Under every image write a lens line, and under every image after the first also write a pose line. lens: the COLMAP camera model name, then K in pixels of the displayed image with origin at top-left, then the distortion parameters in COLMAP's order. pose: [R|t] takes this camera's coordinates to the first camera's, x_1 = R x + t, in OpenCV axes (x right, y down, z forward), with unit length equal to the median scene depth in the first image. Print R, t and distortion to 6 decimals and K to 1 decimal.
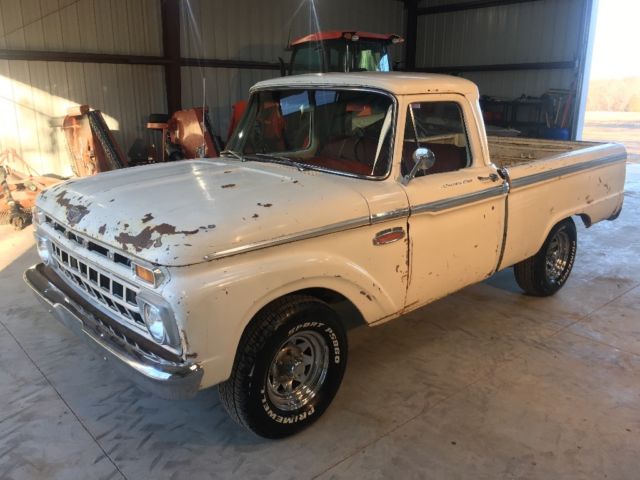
lens RADIAL K [[548.2, 0, 320.0], [0, 548.2, 240.0], [0, 0, 1]] dist [0.067512, -0.066085]
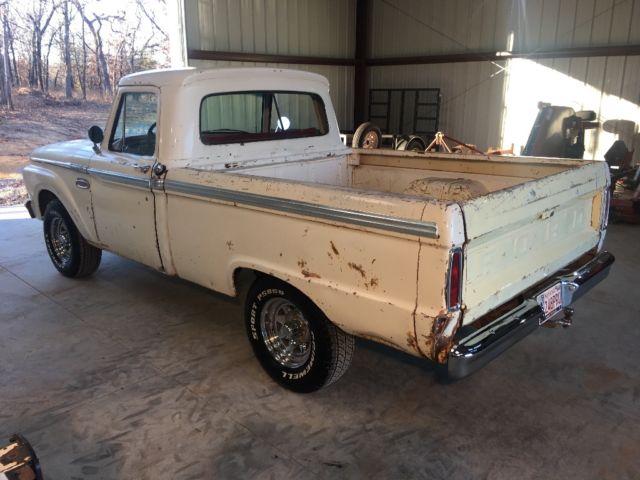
lens RADIAL K [[548.2, 0, 320.0], [0, 548.2, 240.0], [0, 0, 1]] dist [0.067512, -0.066085]
pose [[0.068706, 0.264138, -0.962035, 1.511327], [-0.260784, 0.935540, 0.238239, -0.355537], [0.962949, 0.234514, 0.133160, 1.350273]]
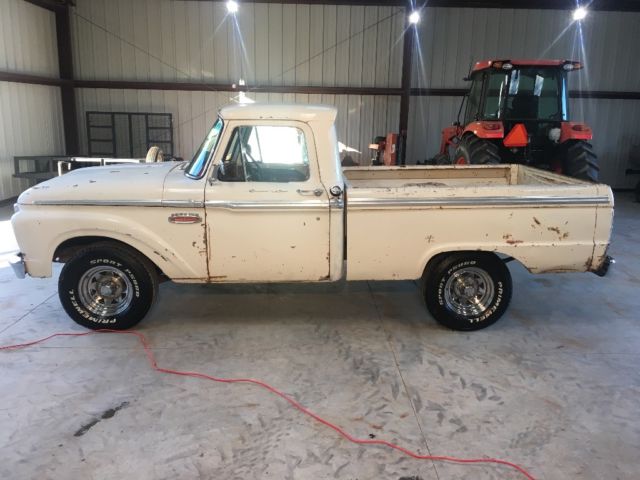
lens RADIAL K [[548.2, 0, 320.0], [0, 548.2, 240.0], [0, 0, 1]] dist [0.067512, -0.066085]
pose [[0.760221, 0.159052, -0.629894, 1.195612], [-0.187393, 0.982043, 0.021807, -0.045440], [0.622052, 0.101460, 0.776375, 0.123884]]
